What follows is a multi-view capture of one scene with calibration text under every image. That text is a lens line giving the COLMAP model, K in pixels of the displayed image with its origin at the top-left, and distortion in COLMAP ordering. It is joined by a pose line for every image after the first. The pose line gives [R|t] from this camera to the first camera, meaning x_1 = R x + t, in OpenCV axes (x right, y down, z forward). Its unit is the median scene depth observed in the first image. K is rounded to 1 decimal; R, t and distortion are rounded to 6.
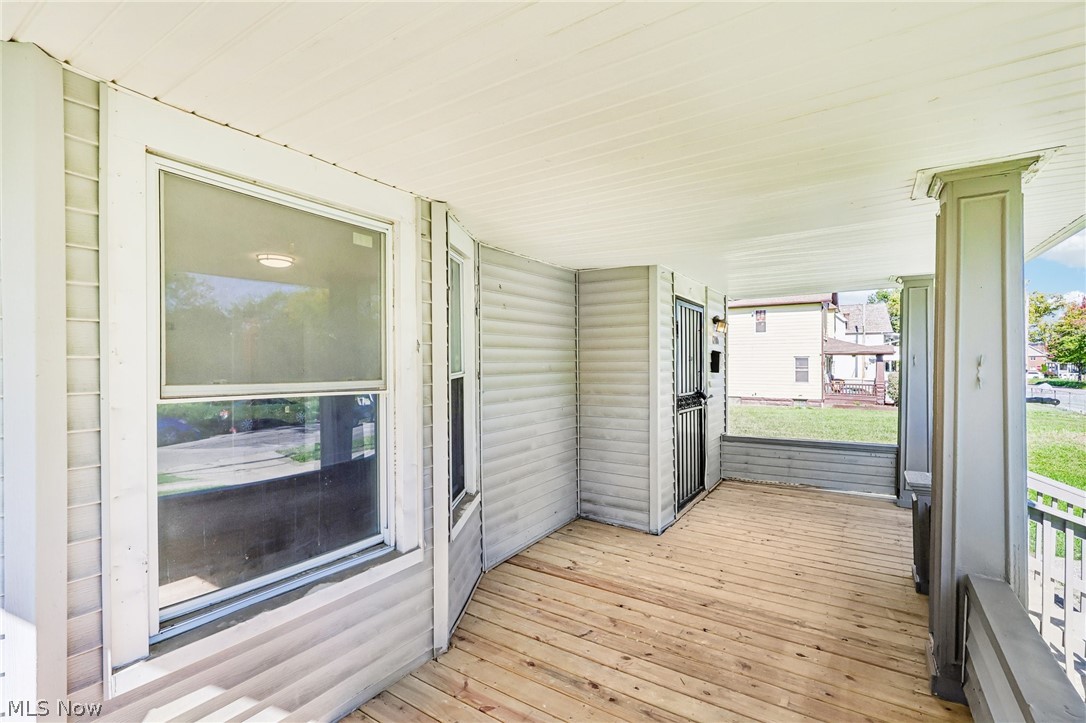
lens RADIAL K [[494.3, 0, 540.4], [0, 494.3, 363.4], [0, 0, 1]] dist [-0.004151, -0.000081]
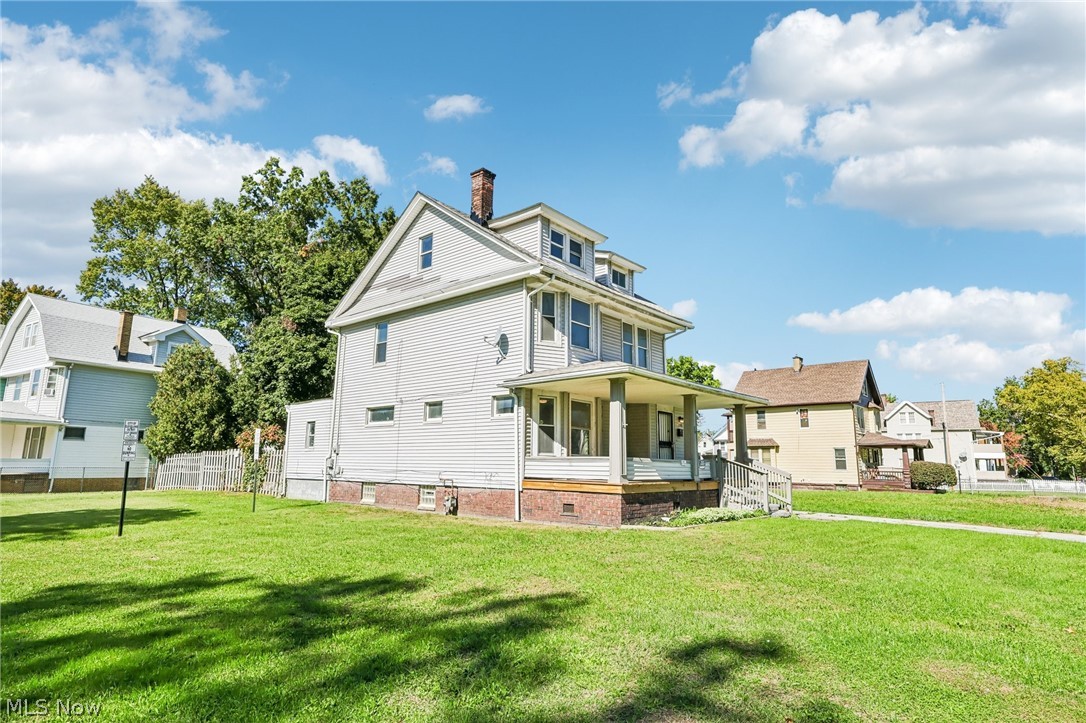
lens RADIAL K [[588.4, 0, 540.5], [0, 588.4, 364.4], [0, 0, 1]] dist [-0.004943, 0.000034]
pose [[0.991220, -0.009097, -0.131907, 0.002496], [-0.013889, 0.984947, -0.172298, 0.041753], [0.131489, 0.172617, 0.976173, -0.510937]]
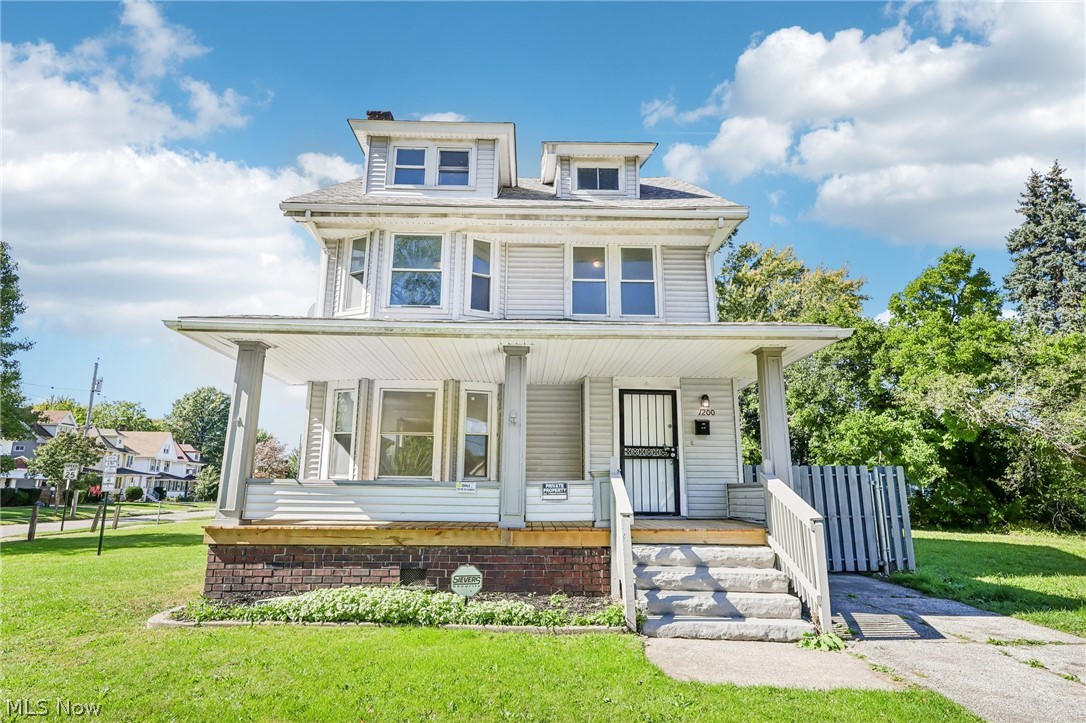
lens RADIAL K [[588.4, 0, 540.5], [0, 588.4, 364.4], [0, 0, 1]] dist [-0.004943, 0.000034]
pose [[0.564366, -0.167197, -0.808416, 0.307517], [-0.012712, 0.977399, -0.211021, 0.037064], [0.825426, 0.129370, 0.549486, -0.064669]]
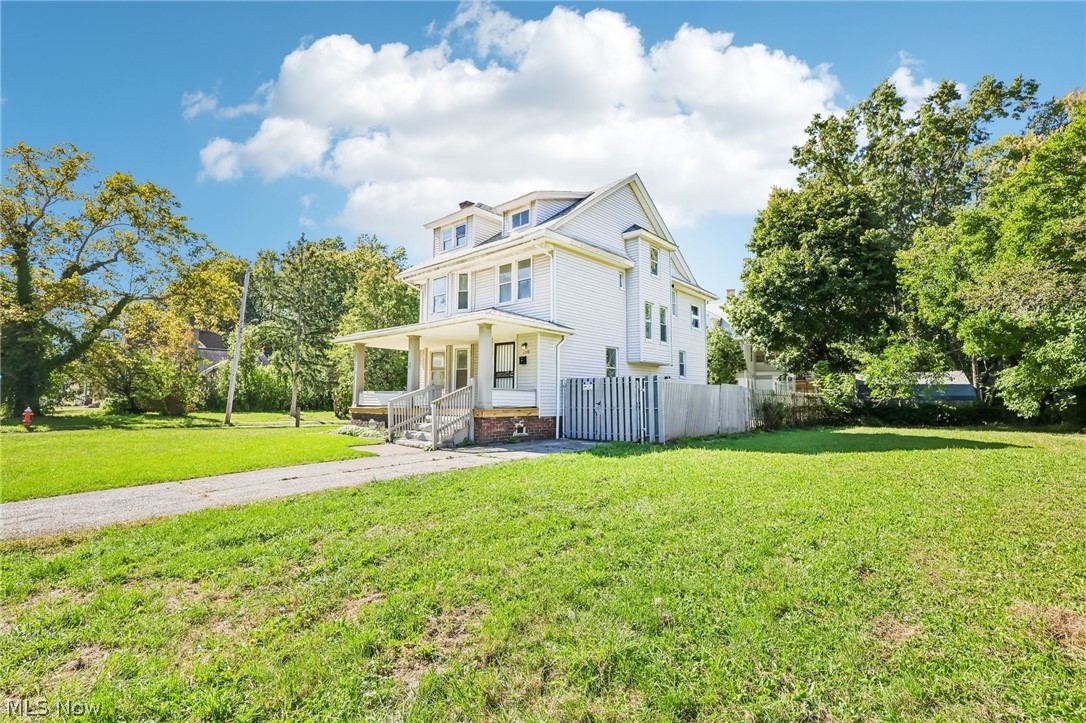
lens RADIAL K [[494.3, 0, 540.4], [0, 494.3, 363.4], [0, 0, 1]] dist [-0.004151, -0.000081]
pose [[-0.155961, -0.074322, -0.984963, 0.610434], [-0.006902, 0.997223, -0.074154, 0.042830], [0.987739, -0.004767, -0.156041, 0.314802]]
